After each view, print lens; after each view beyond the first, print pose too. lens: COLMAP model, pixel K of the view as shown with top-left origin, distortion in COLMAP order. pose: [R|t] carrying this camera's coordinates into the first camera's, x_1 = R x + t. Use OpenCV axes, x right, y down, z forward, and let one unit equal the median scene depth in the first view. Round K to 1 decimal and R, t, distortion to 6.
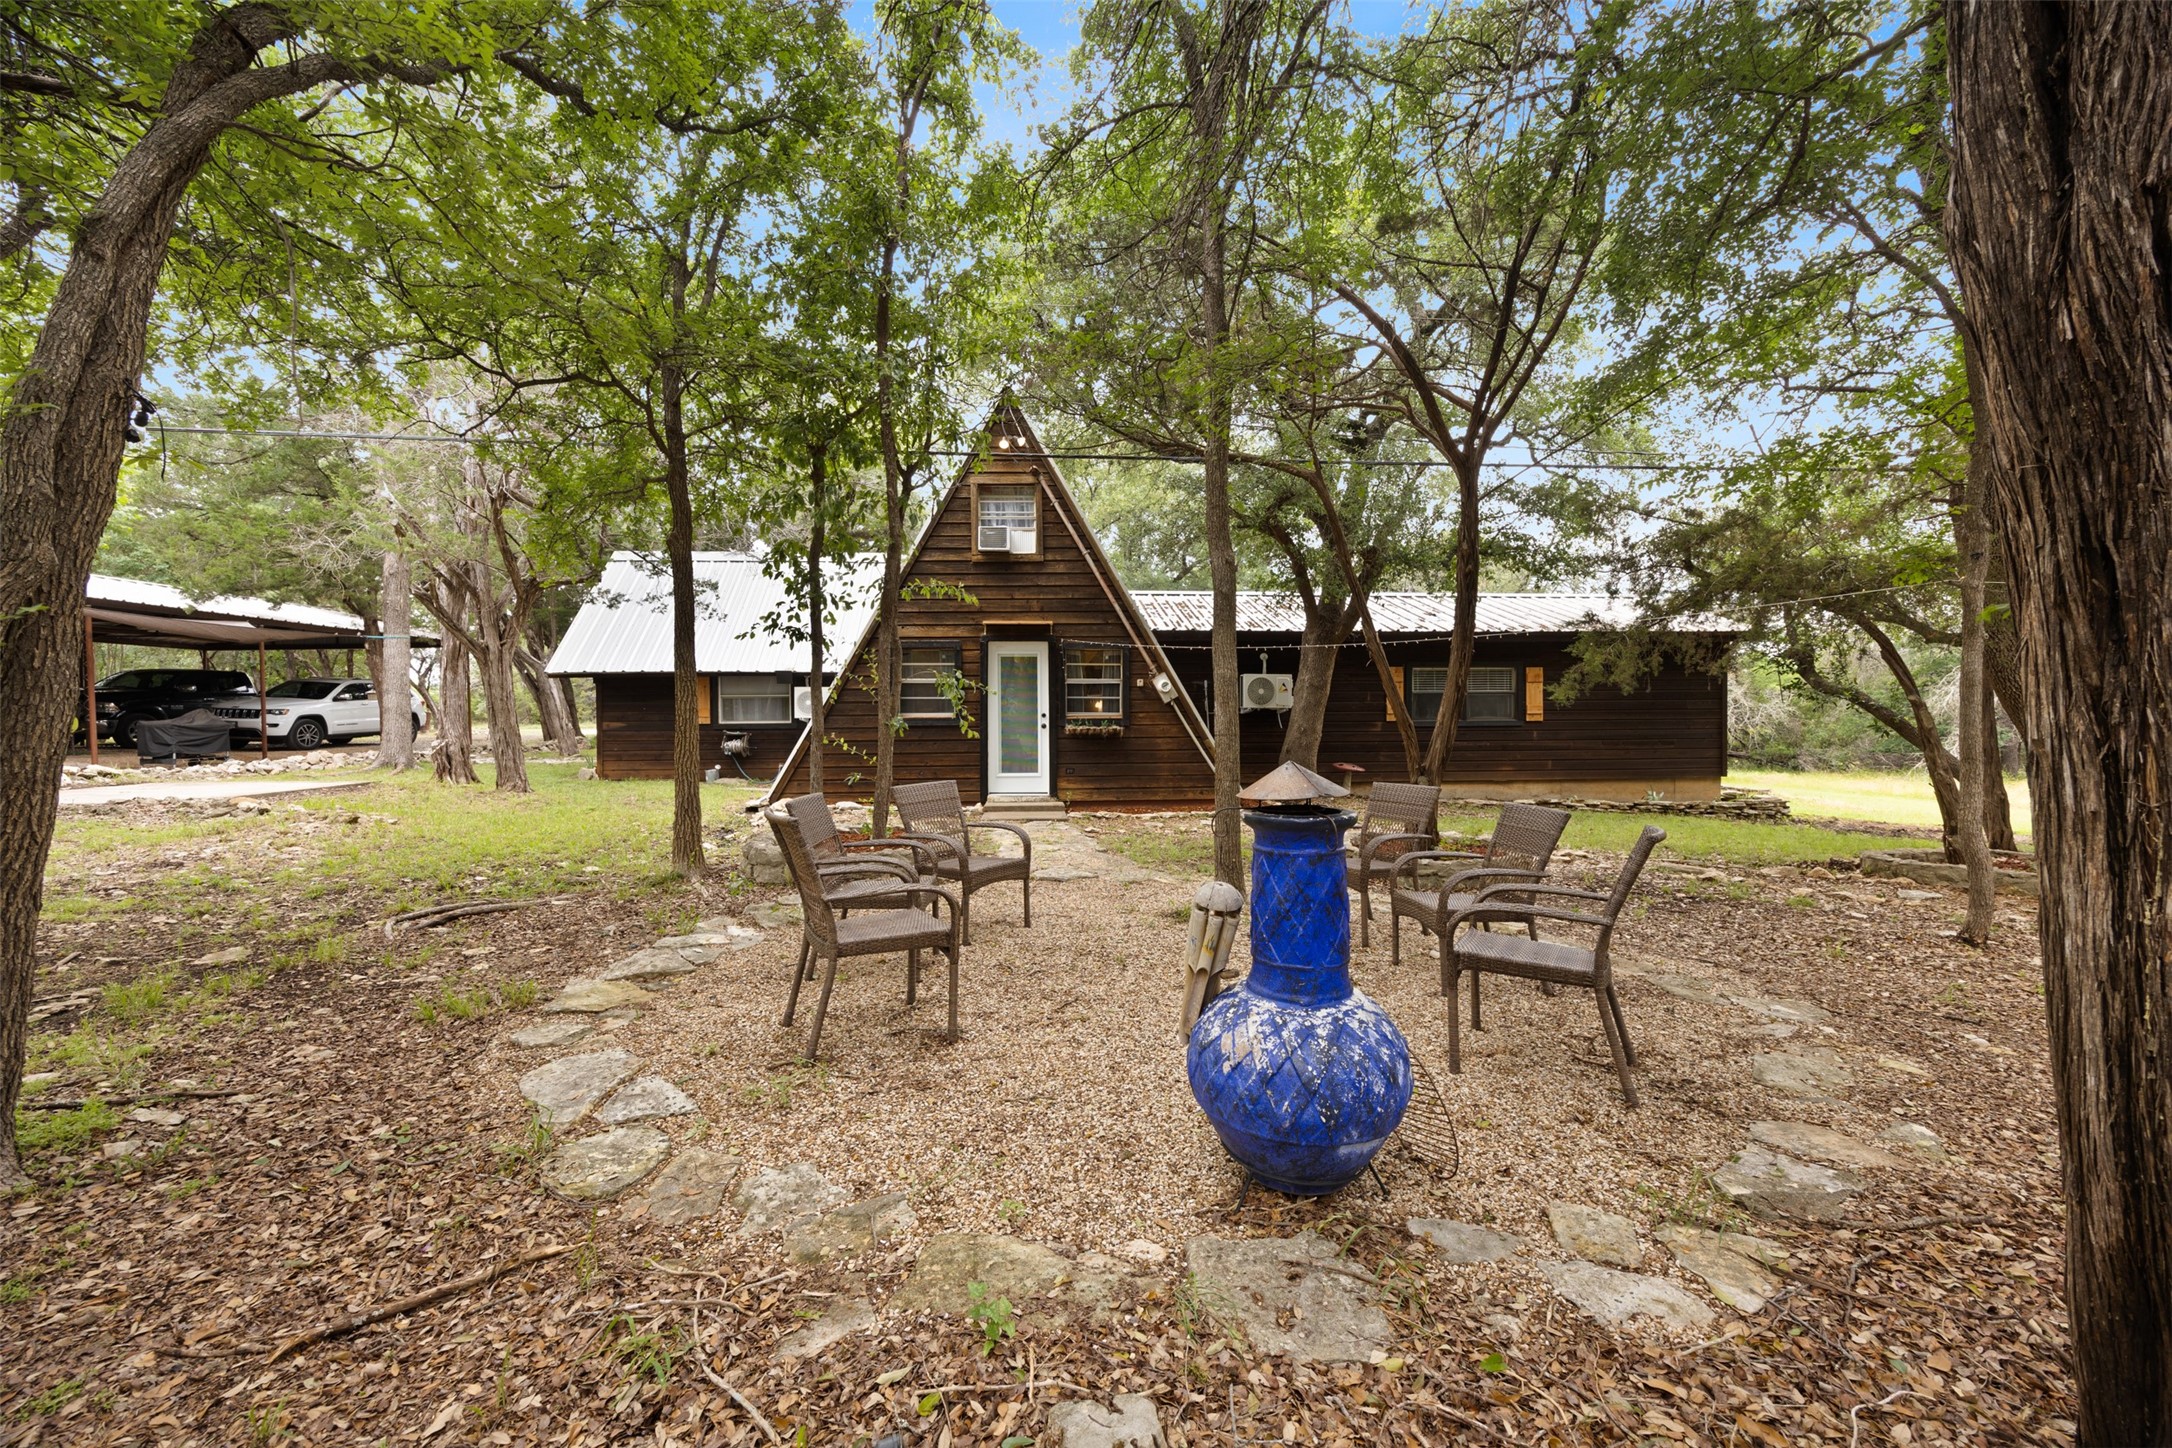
lens RADIAL K [[829.4, 0, 1086.1], [0, 829.4, 726.7], [0, 0, 1]] dist [-0.001930, -0.000311]
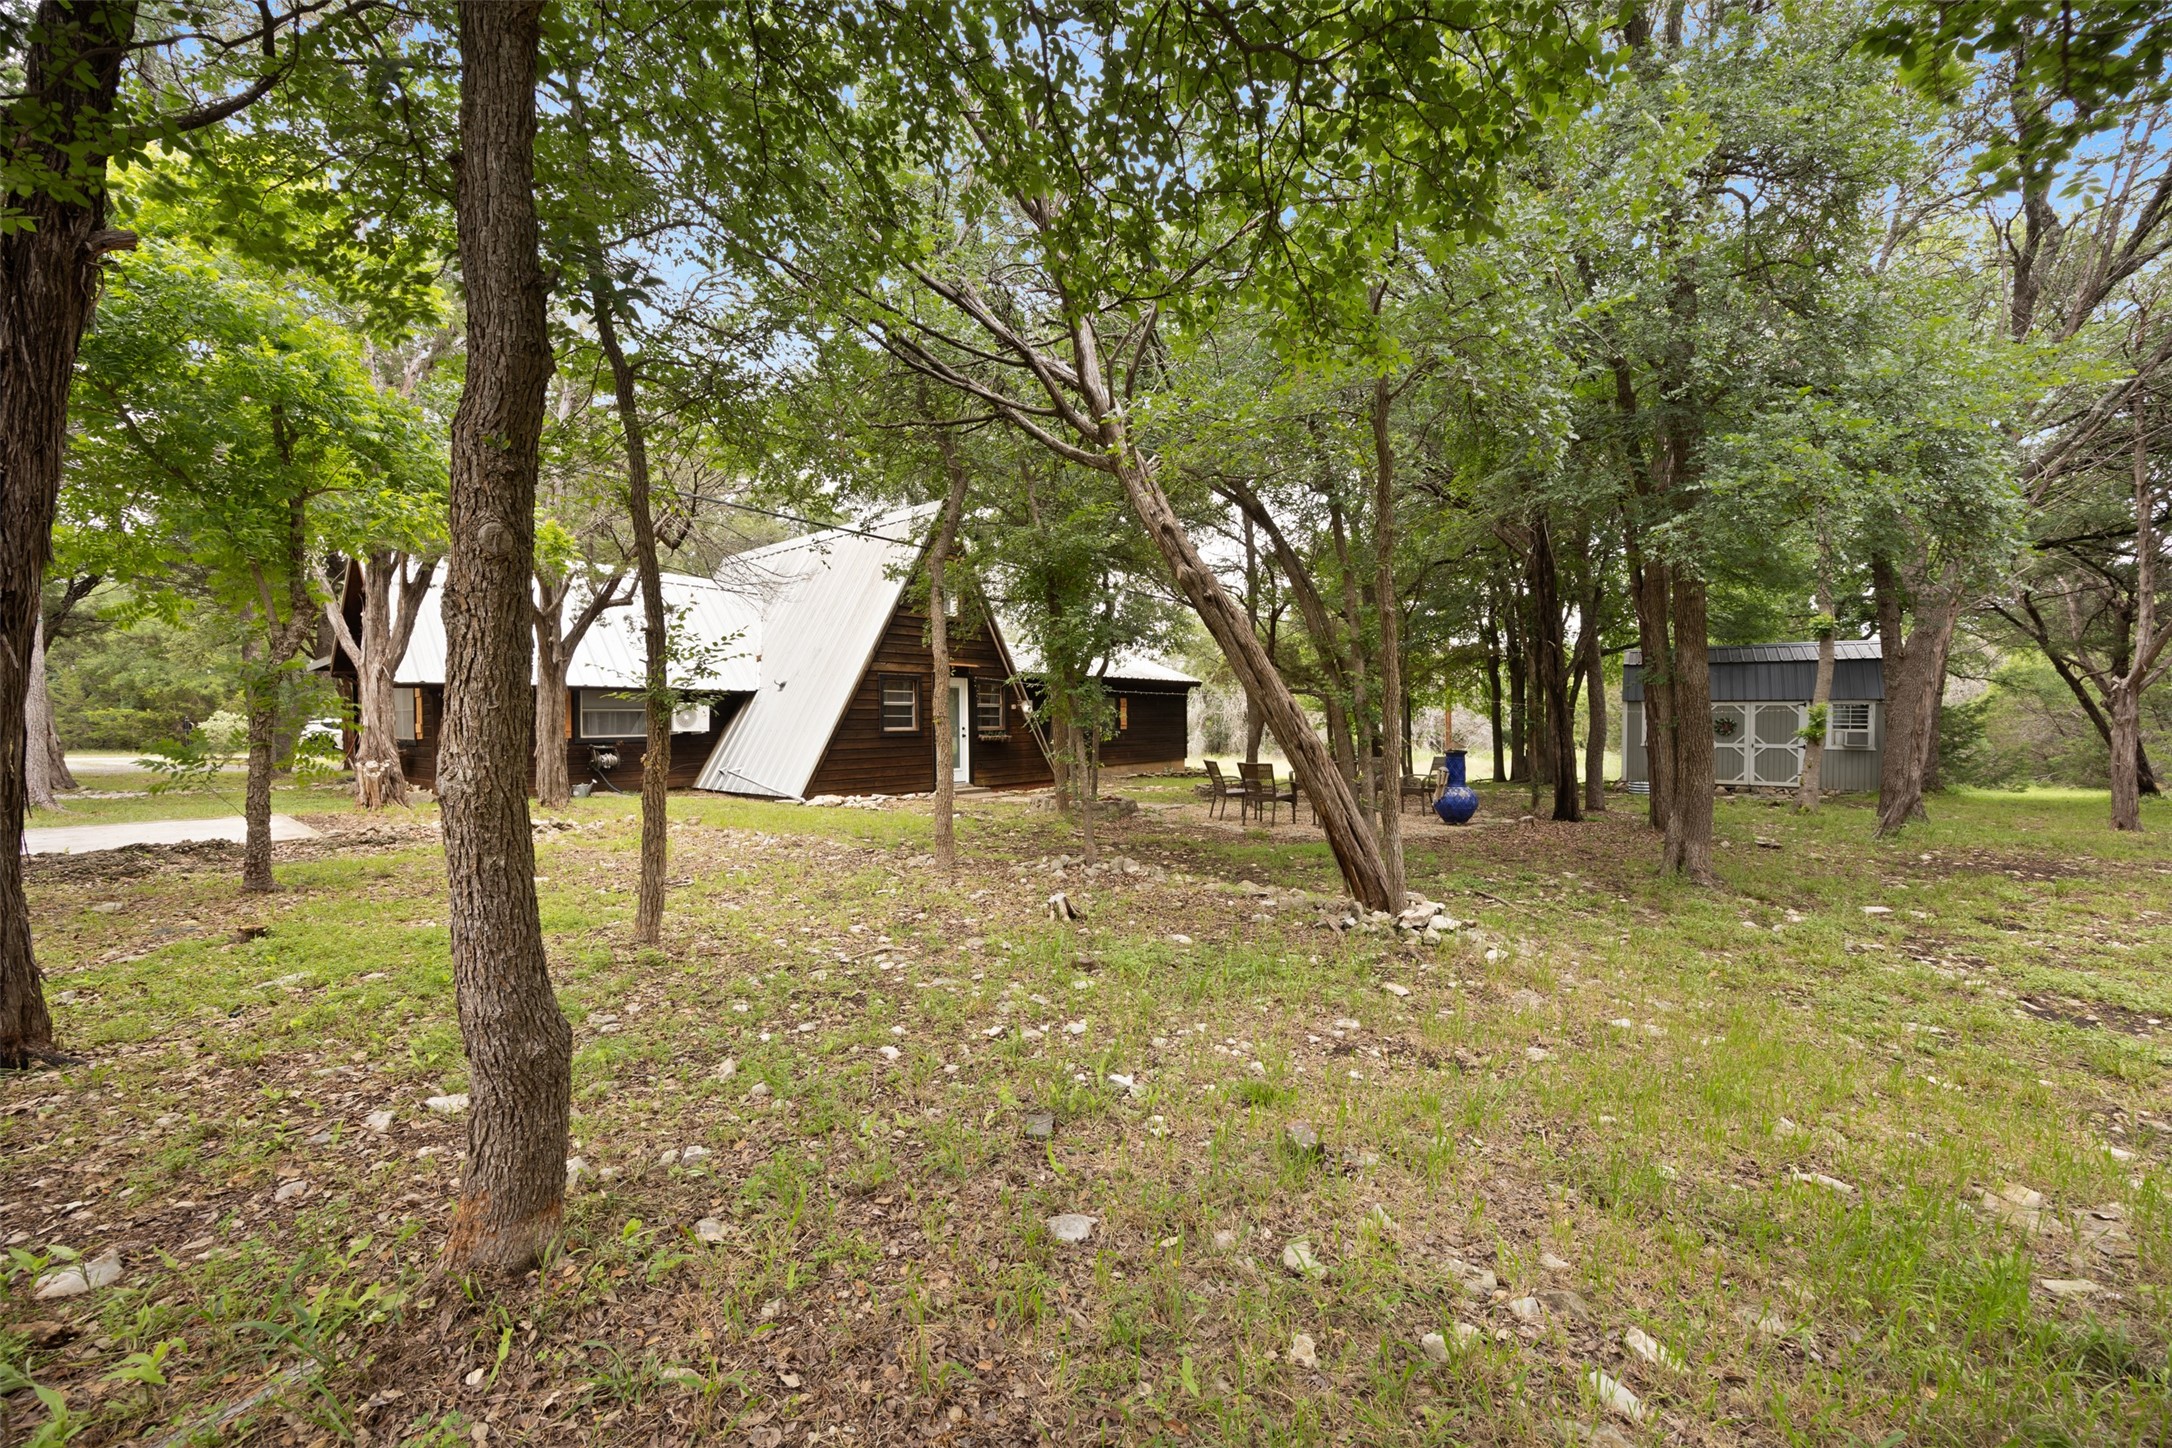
lens RADIAL K [[829.4, 0, 1086.1], [0, 829.4, 726.7], [0, 0, 1]] dist [-0.001930, -0.000311]
pose [[0.694066, 0.001066, 0.719910, -0.940448], [0.014229, 0.999783, -0.015198, 0.008486], [-0.719771, 0.020792, 0.693901, -0.156020]]
